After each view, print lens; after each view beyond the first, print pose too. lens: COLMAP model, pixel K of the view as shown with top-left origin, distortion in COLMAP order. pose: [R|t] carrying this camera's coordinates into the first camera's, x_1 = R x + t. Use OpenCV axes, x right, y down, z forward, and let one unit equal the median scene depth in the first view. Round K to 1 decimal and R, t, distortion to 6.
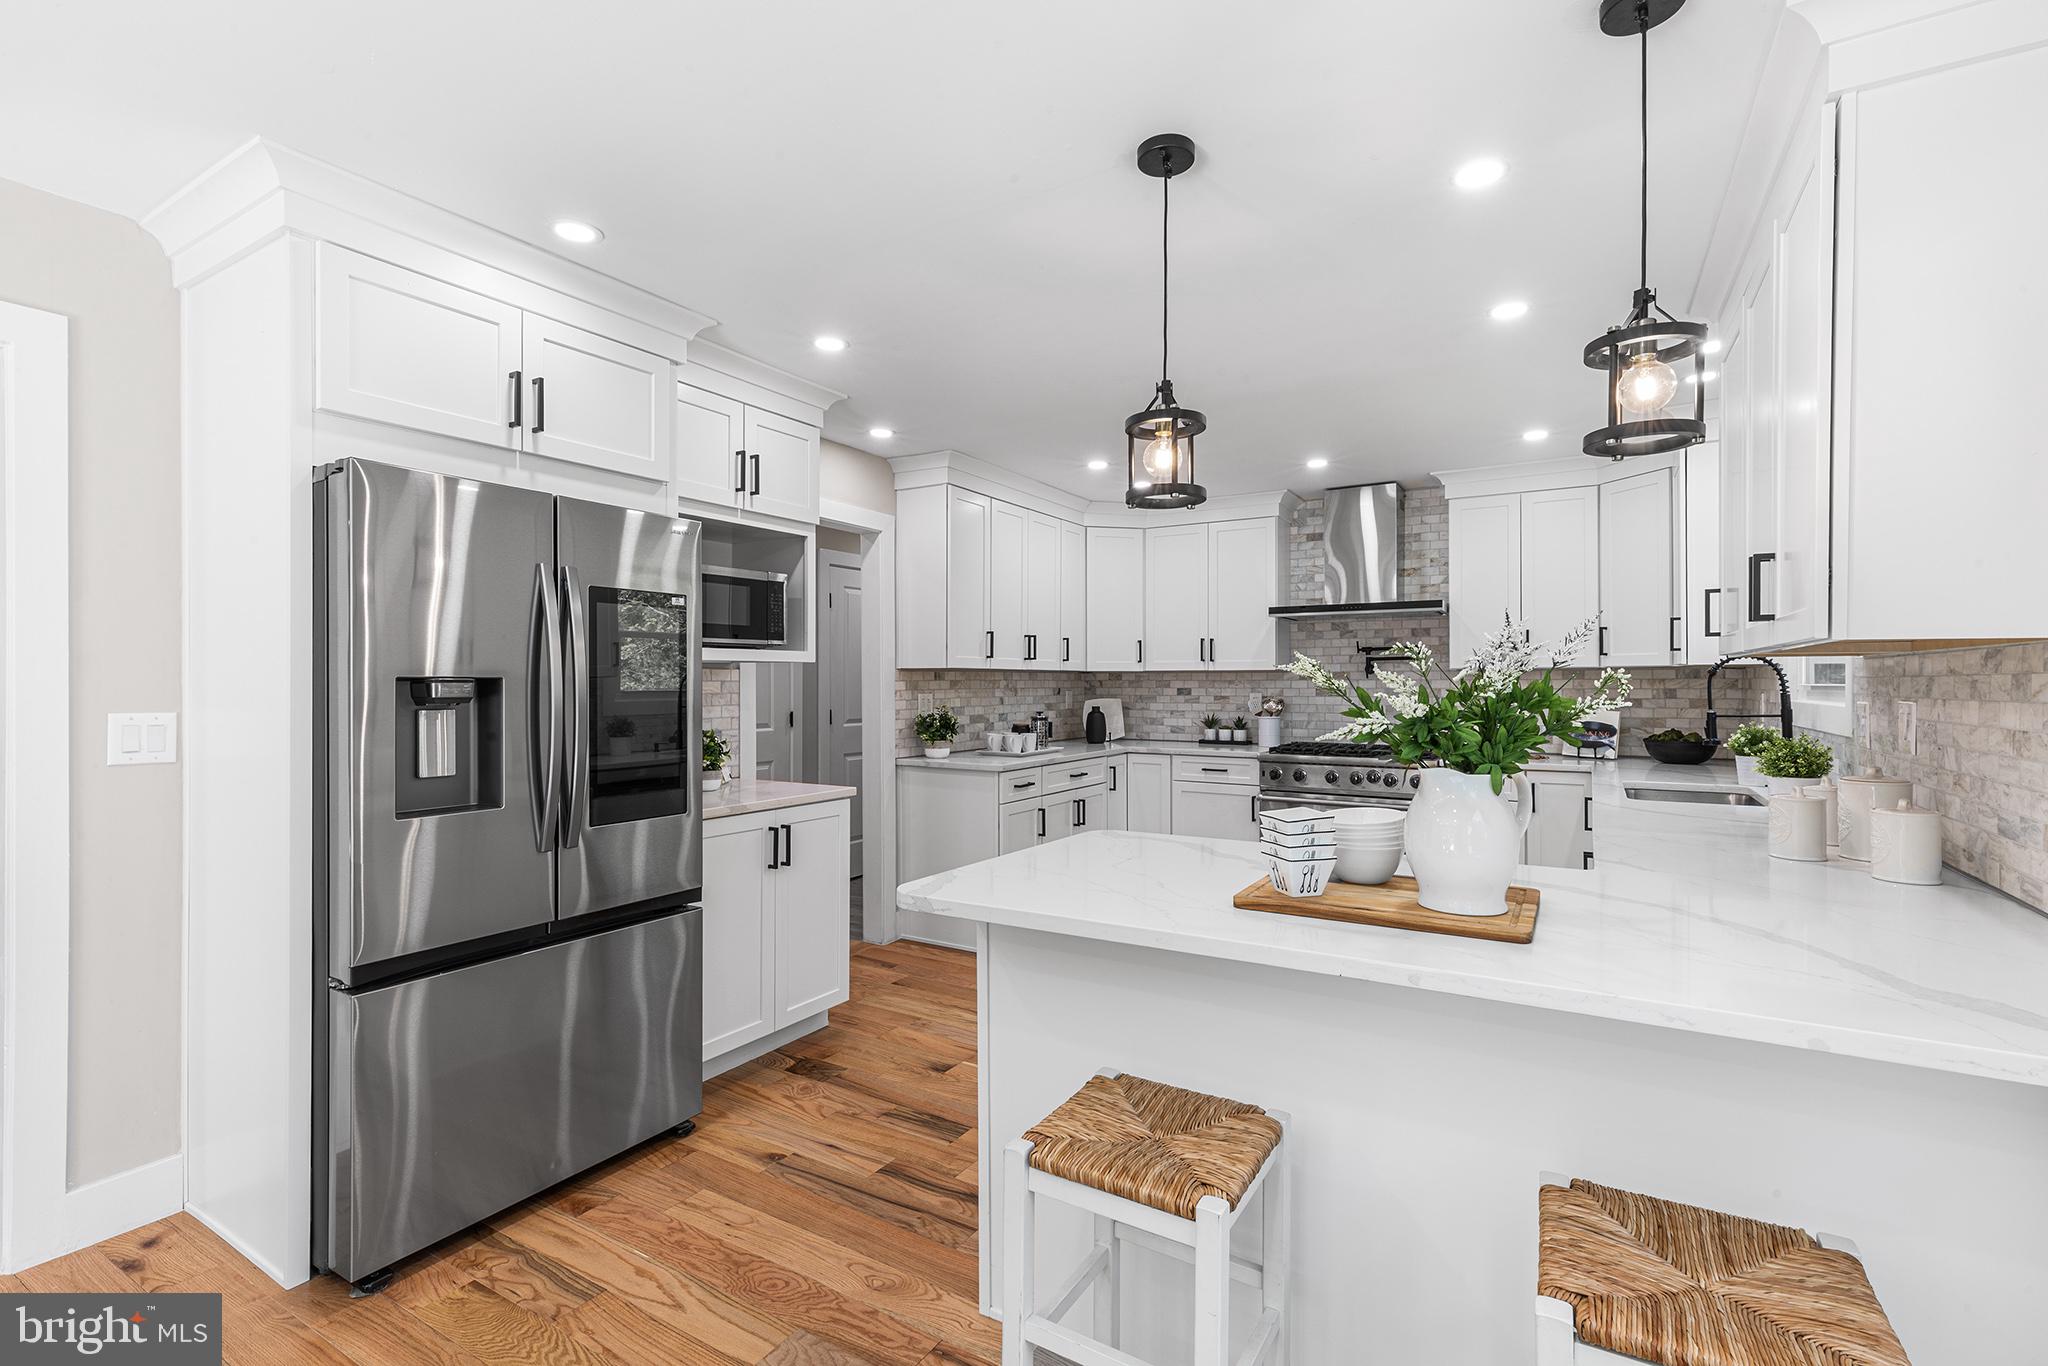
lens RADIAL K [[924.9, 0, 1039.4], [0, 924.9, 683.1], [0, 0, 1]] dist [0.010251, 0.001080]
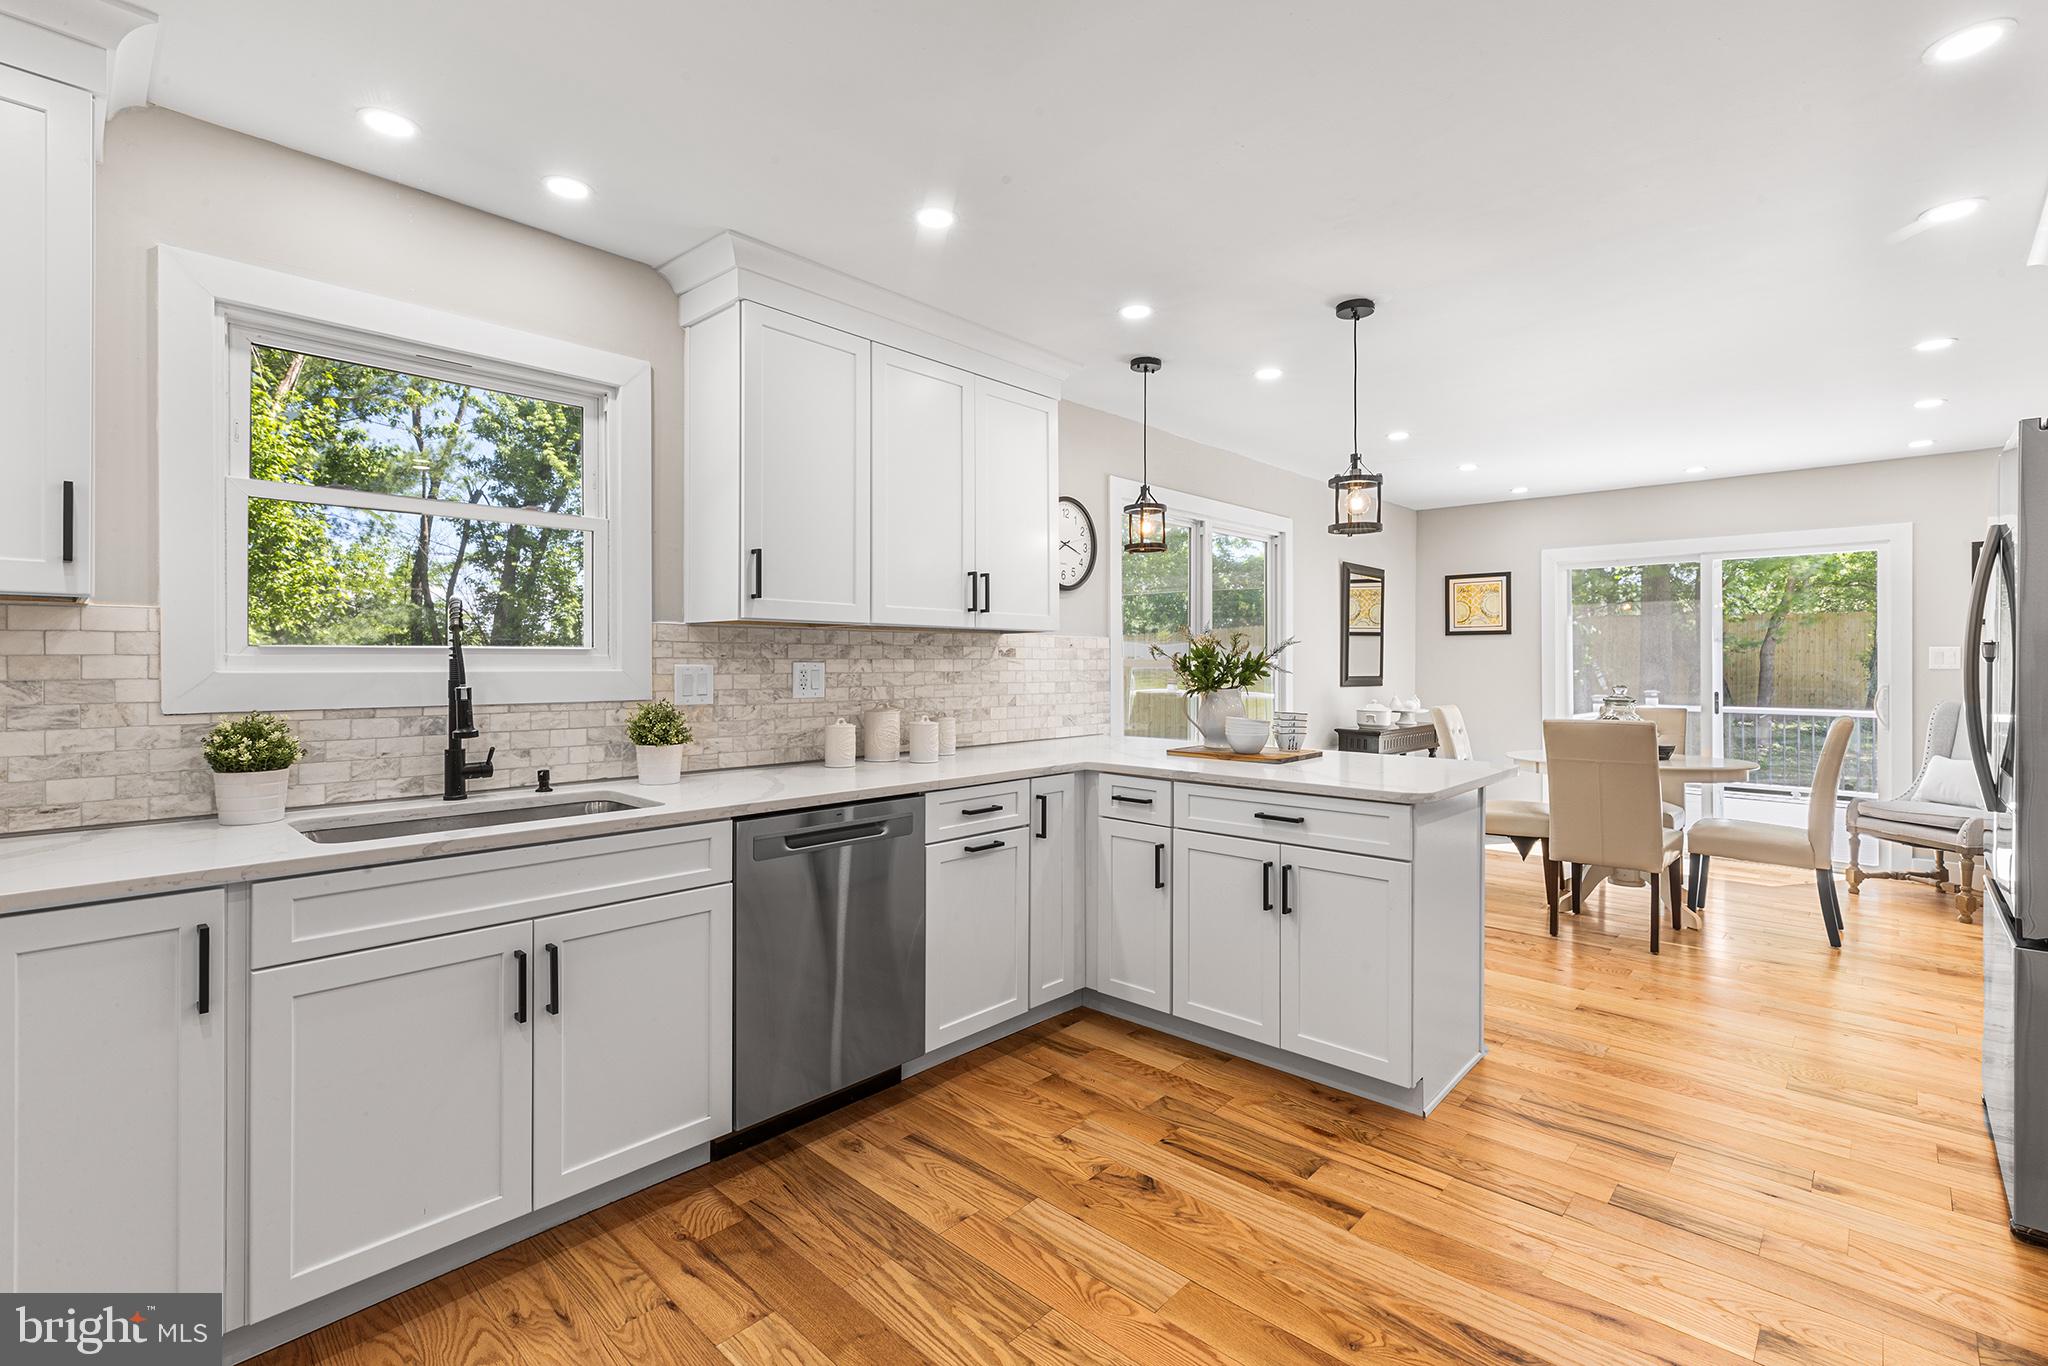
lens RADIAL K [[924.9, 0, 1052.1], [0, 924.9, 663.4], [0, 0, 1]] dist [0.010251, 0.001080]
pose [[-0.980648, -0.001058, 0.195778, 0.140899], [-0.000254, 0.999991, 0.004133, 0.008046], [-0.195780, 0.004004, -0.980640, 1.098102]]
